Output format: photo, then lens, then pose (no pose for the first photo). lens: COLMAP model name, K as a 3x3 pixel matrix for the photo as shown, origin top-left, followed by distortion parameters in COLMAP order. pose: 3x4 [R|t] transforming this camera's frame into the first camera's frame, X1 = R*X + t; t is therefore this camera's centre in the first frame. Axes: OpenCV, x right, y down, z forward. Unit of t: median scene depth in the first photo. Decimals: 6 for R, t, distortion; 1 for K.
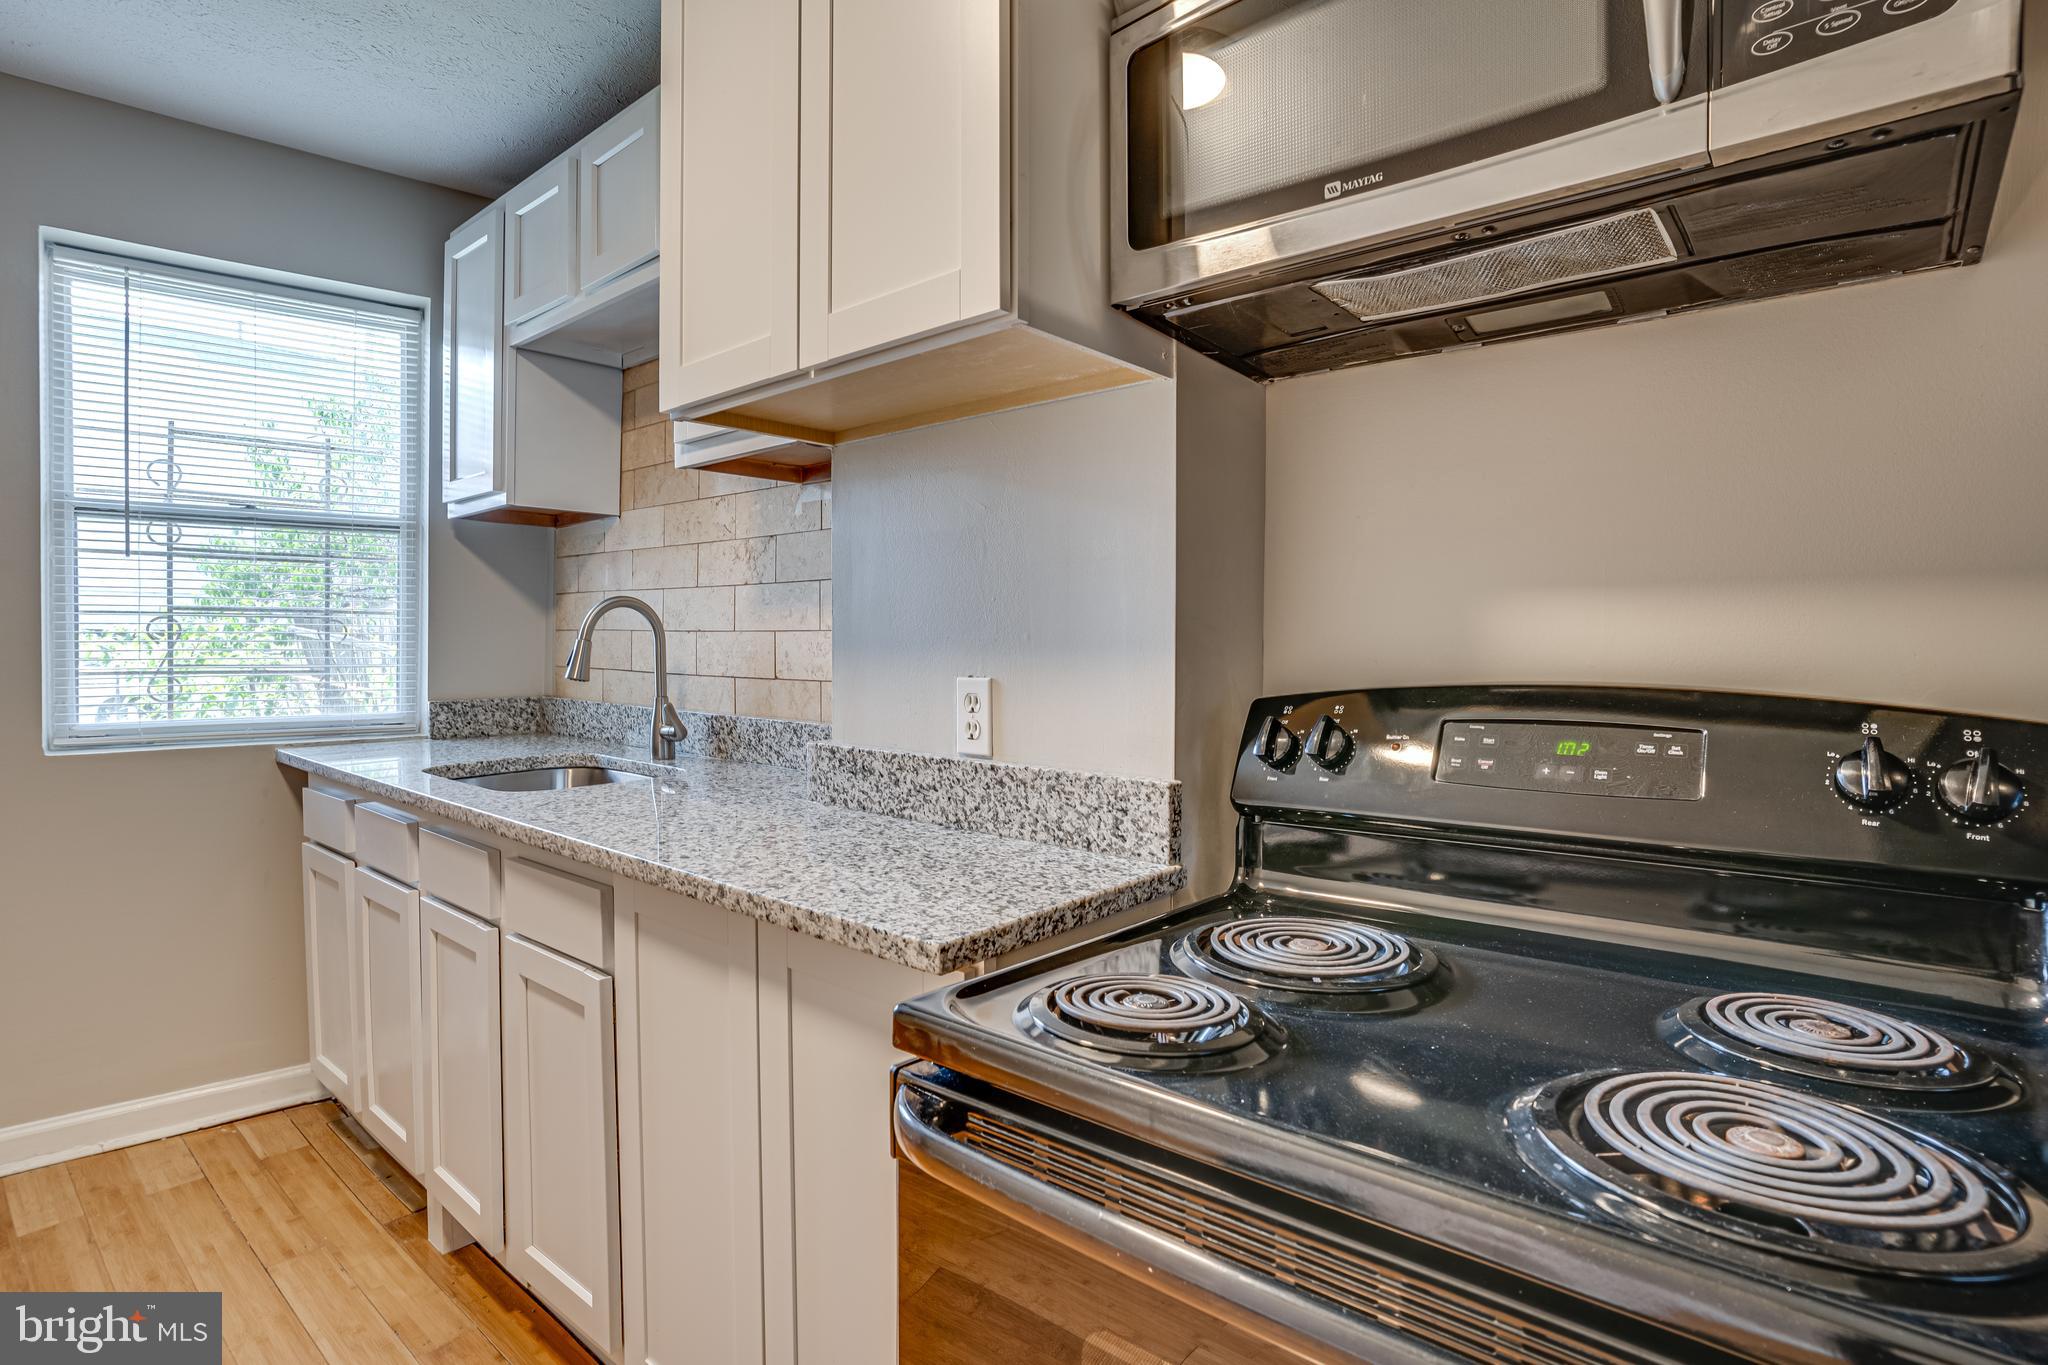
lens RADIAL K [[1065.5, 0, 1031.9], [0, 1065.5, 681.0], [0, 0, 1]] dist [-0.104469, 0.073618]
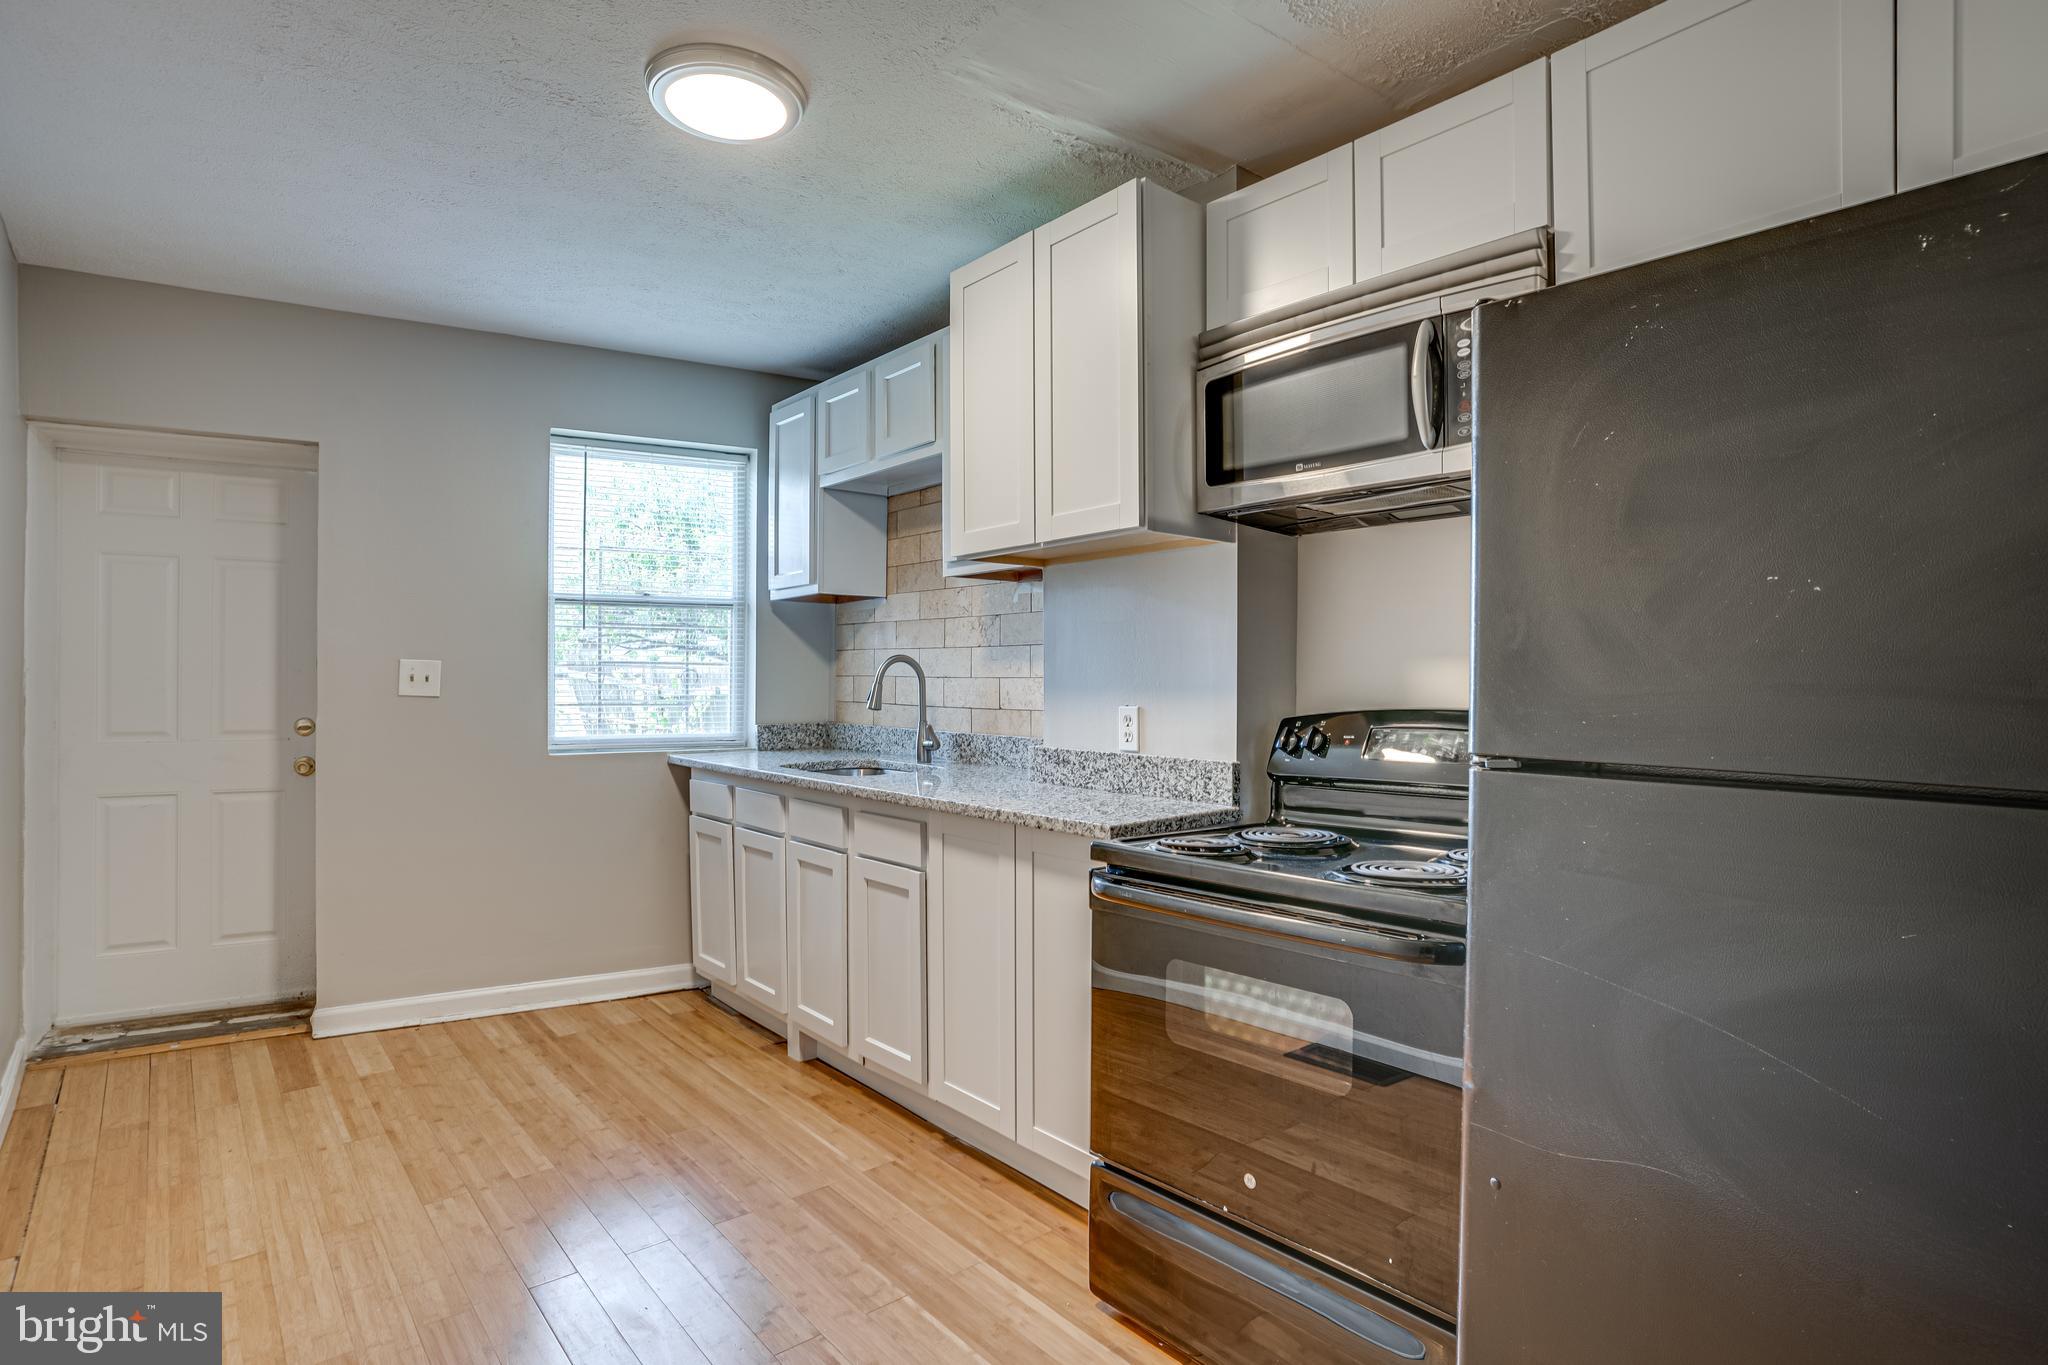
lens RADIAL K [[1065.5, 0, 1031.9], [0, 1065.5, 681.0], [0, 0, 1]] dist [-0.104469, 0.073618]
pose [[0.988238, -0.001684, -0.152916, 0.054032], [-0.003868, 0.999344, -0.036002, 0.017916], [0.152876, 0.036170, 0.987583, -0.729545]]
